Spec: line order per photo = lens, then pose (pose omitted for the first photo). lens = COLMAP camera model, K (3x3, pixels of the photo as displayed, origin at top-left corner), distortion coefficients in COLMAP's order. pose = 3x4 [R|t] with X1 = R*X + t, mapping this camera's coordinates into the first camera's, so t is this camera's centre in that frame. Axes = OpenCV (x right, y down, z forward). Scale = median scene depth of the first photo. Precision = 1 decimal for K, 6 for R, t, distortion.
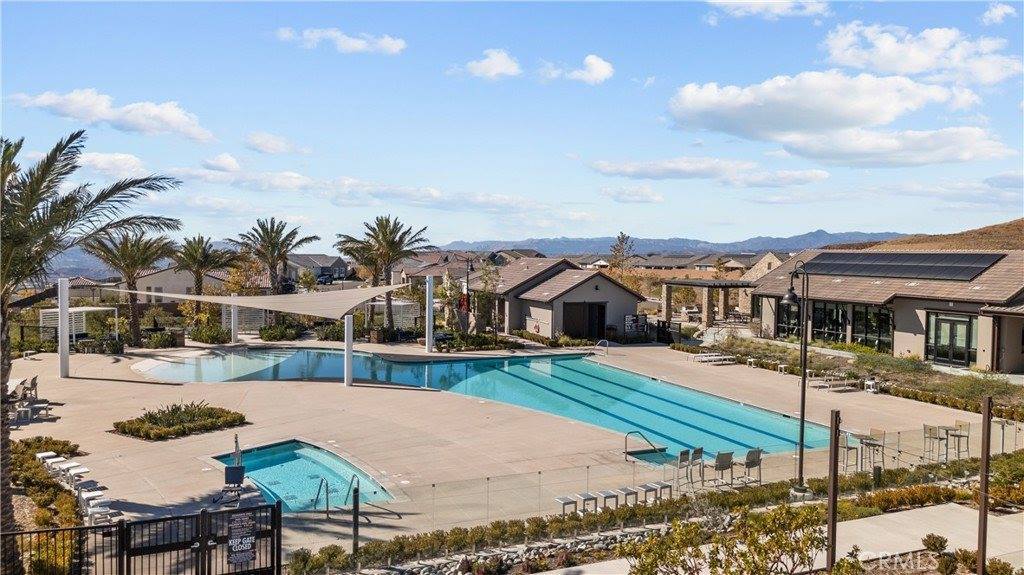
lens RADIAL K [[766.4, 0, 512.0], [0, 766.4, 287.5], [0, 0, 1]] dist [0.047314, -0.006267]
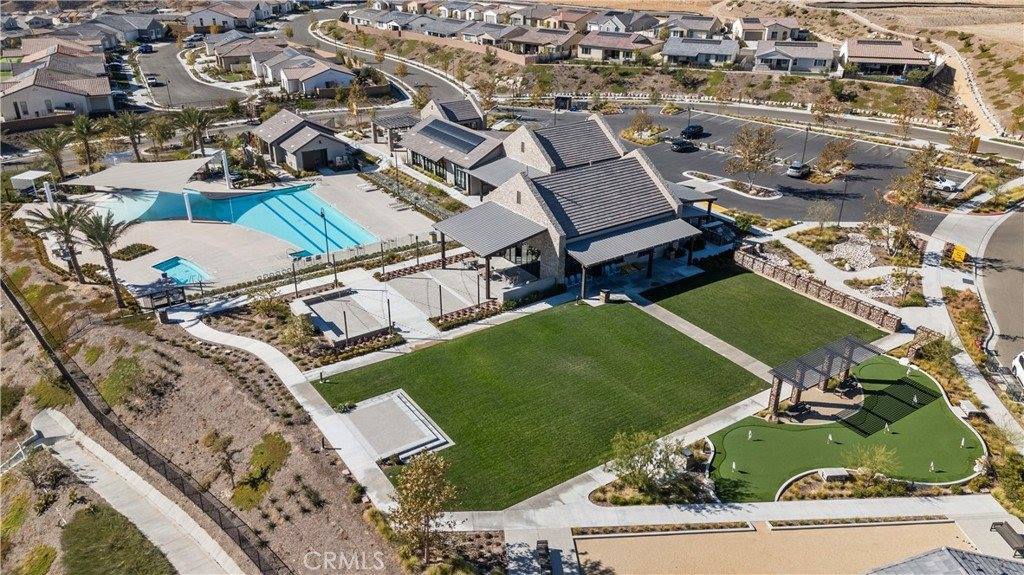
lens RADIAL K [[766.4, 0, 512.0], [0, 766.4, 287.5], [0, 0, 1]] dist [0.047314, -0.006267]
pose [[0.982097, -0.084686, 0.168266, 0.284354], [0.014761, 0.925101, 0.379433, -0.479032], [-0.187796, -0.370157, 0.909789, -1.191818]]
